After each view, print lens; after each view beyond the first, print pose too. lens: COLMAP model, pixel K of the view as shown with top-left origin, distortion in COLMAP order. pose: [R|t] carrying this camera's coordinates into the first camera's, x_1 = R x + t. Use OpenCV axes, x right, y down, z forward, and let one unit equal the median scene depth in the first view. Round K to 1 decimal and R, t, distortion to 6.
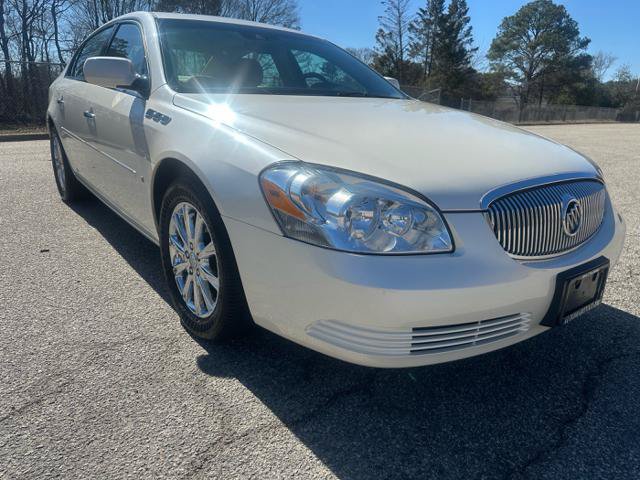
lens RADIAL K [[446.6, 0, 319.9], [0, 446.6, 241.9], [0, 0, 1]] dist [0.034273, -0.037085]
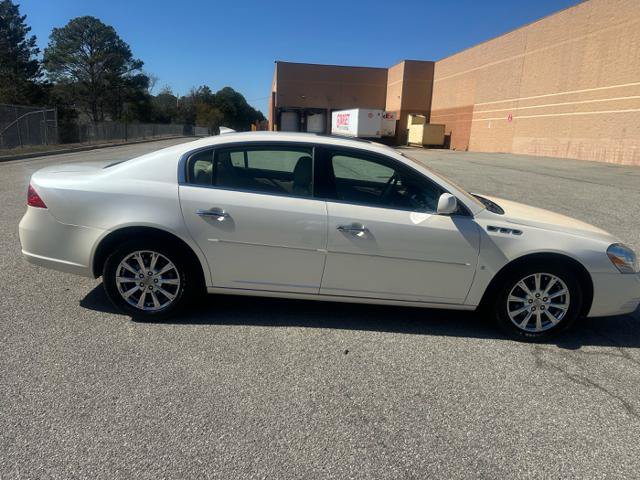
lens RADIAL K [[446.6, 0, 318.4], [0, 446.6, 240.4], [0, 0, 1]] dist [0.034273, -0.037085]
pose [[0.615645, -0.187653, 0.765354, -2.153043], [0.205044, 0.975925, 0.074345, -0.521441], [-0.760879, 0.111161, 0.639301, 0.448962]]
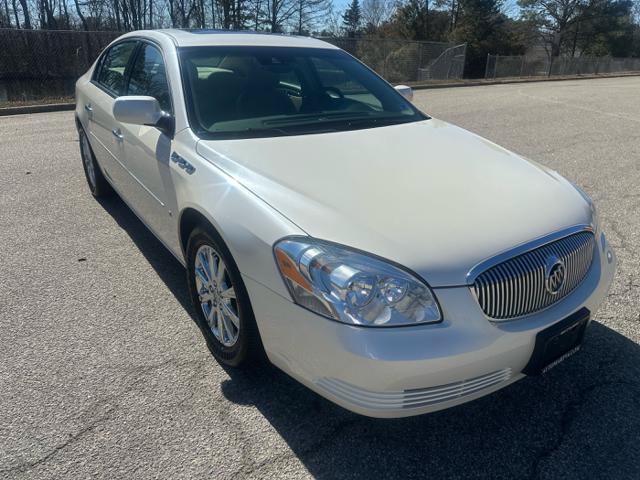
lens RADIAL K [[446.6, 0, 322.5], [0, 446.6, 235.2], [0, 0, 1]] dist [0.034273, -0.037085]
pose [[0.999169, 0.005816, -0.040340, 0.025788], [-0.002333, 0.996305, 0.085859, -0.199009], [0.040691, -0.085693, 0.995490, -0.090901]]
